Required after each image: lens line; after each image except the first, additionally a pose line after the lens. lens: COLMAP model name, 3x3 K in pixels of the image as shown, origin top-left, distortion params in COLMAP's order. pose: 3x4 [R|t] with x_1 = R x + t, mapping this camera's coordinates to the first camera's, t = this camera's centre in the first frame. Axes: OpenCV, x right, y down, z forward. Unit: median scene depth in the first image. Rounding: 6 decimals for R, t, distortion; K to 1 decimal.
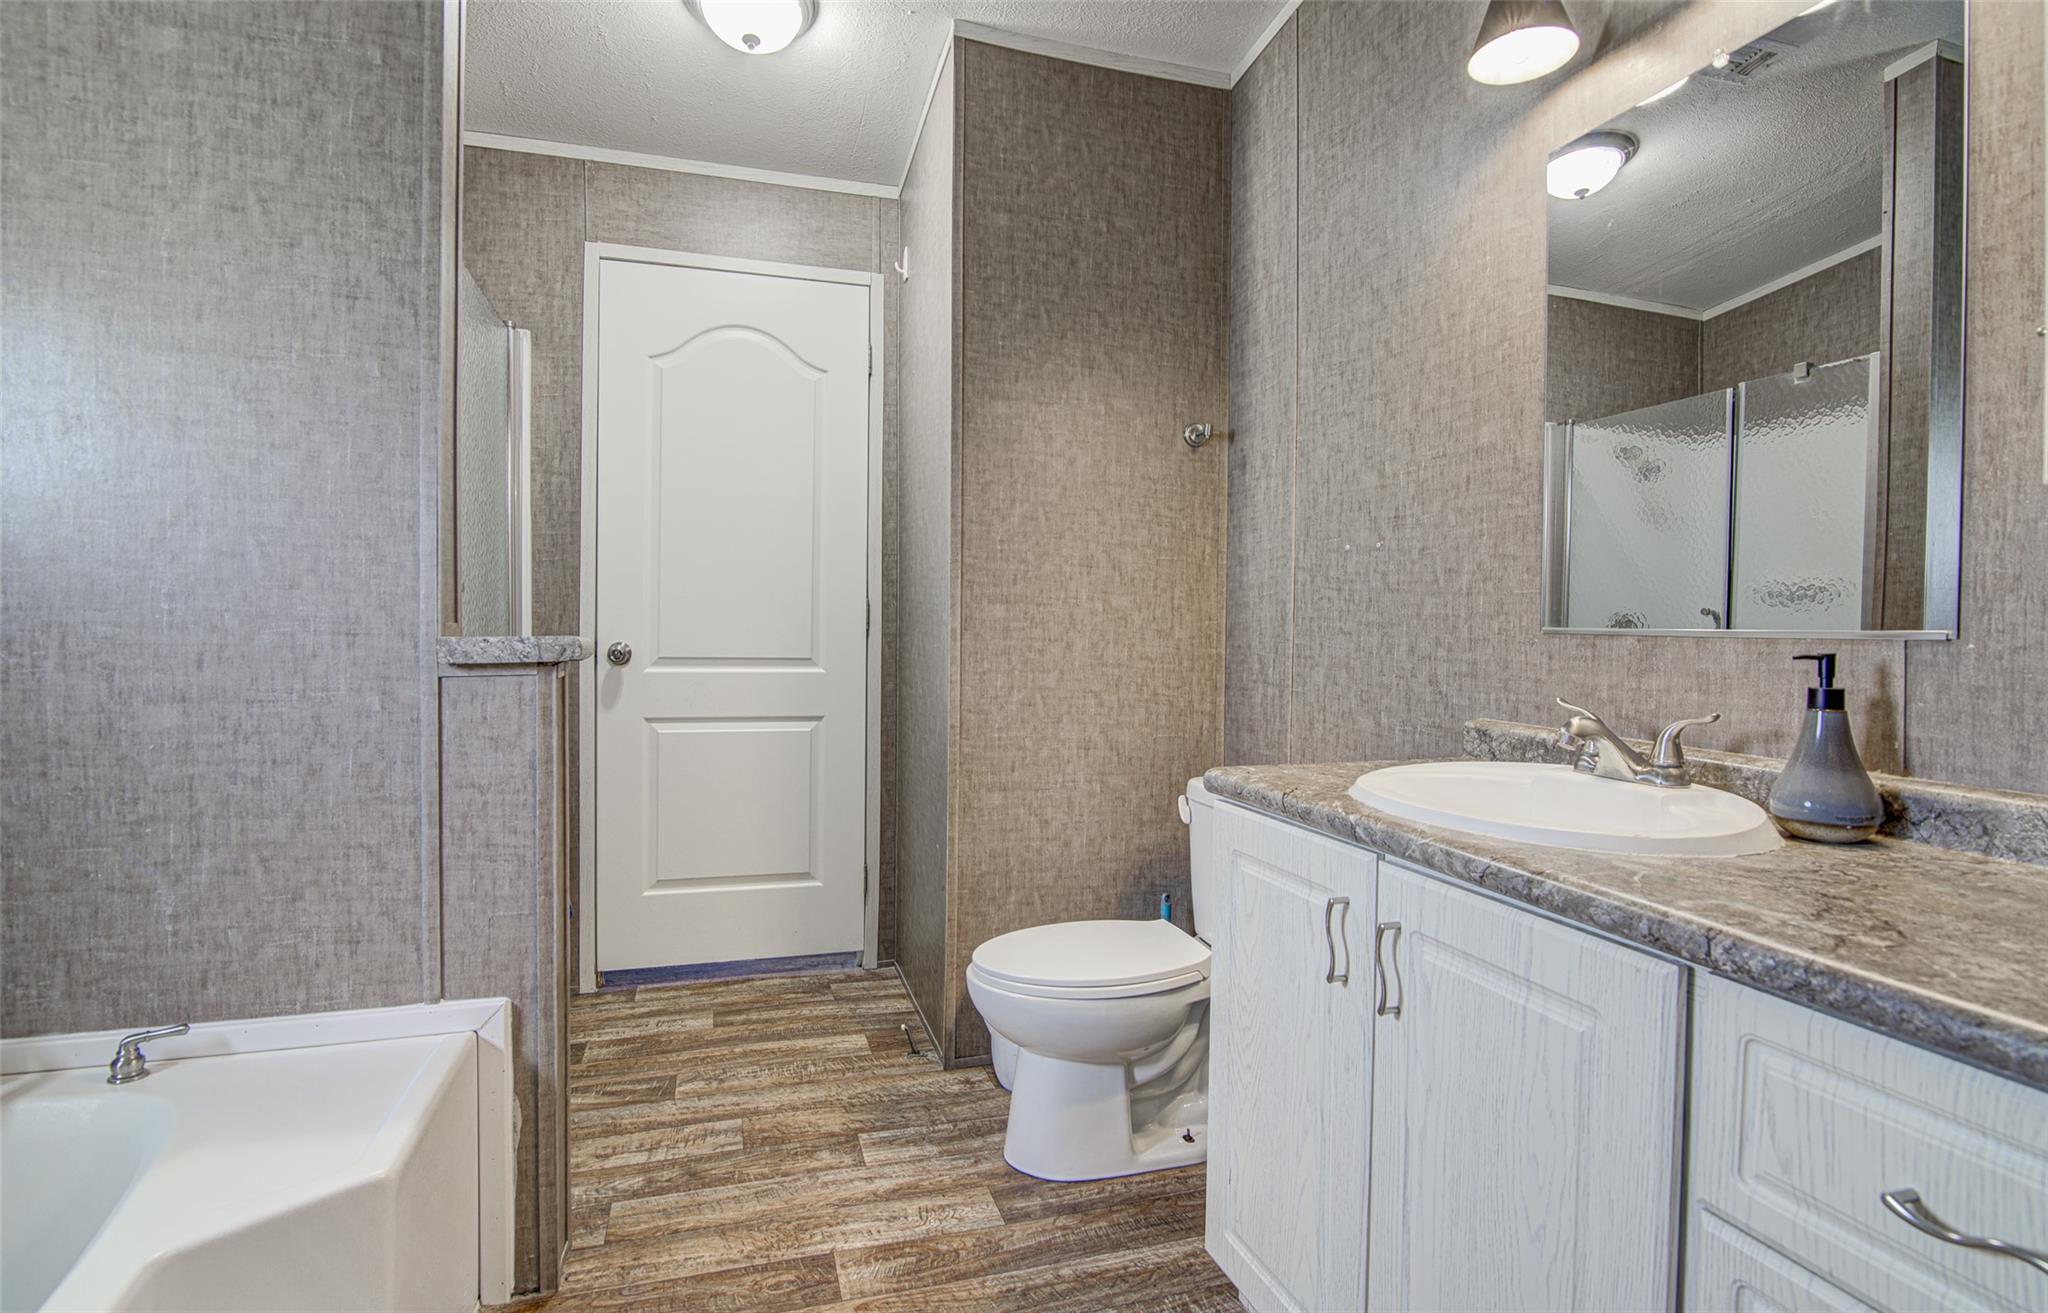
lens RADIAL K [[980.2, 0, 1029.0], [0, 980.2, 620.7], [0, 0, 1]] dist [-0.022224, 0.000374]
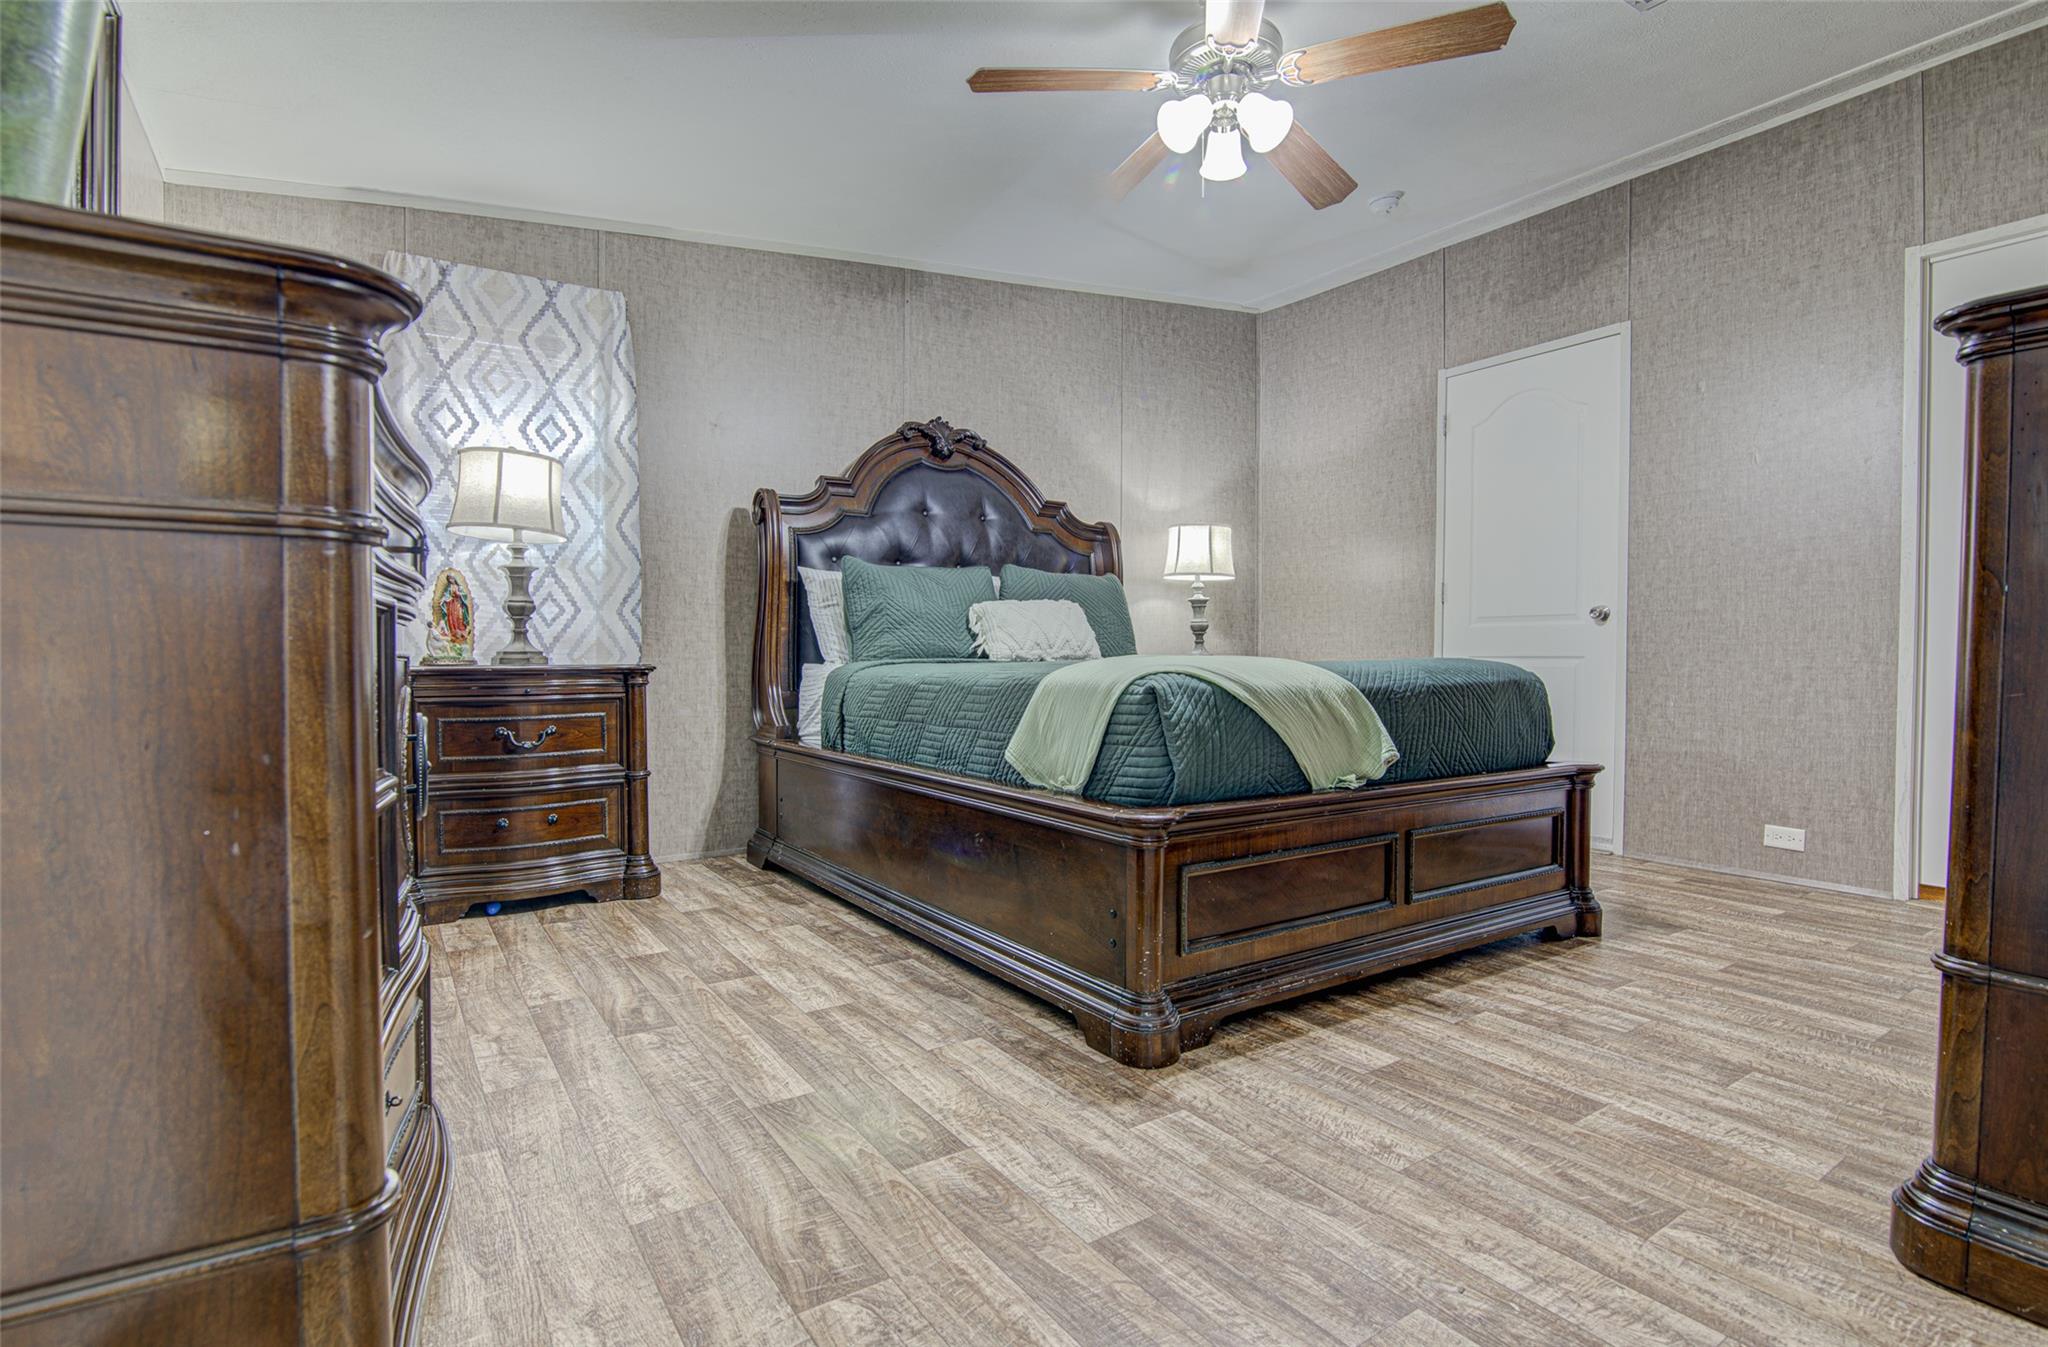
lens RADIAL K [[987.7, 0, 1005.5], [0, 987.7, 658.3], [0, 0, 1]] dist [-0.015556, 0.002256]
pose [[0.287282, 0.000802, -0.957846, 0.533854], [0.004235, 0.999989, 0.002107, 0.135746], [0.957837, -0.004662, 0.287276, 0.057340]]
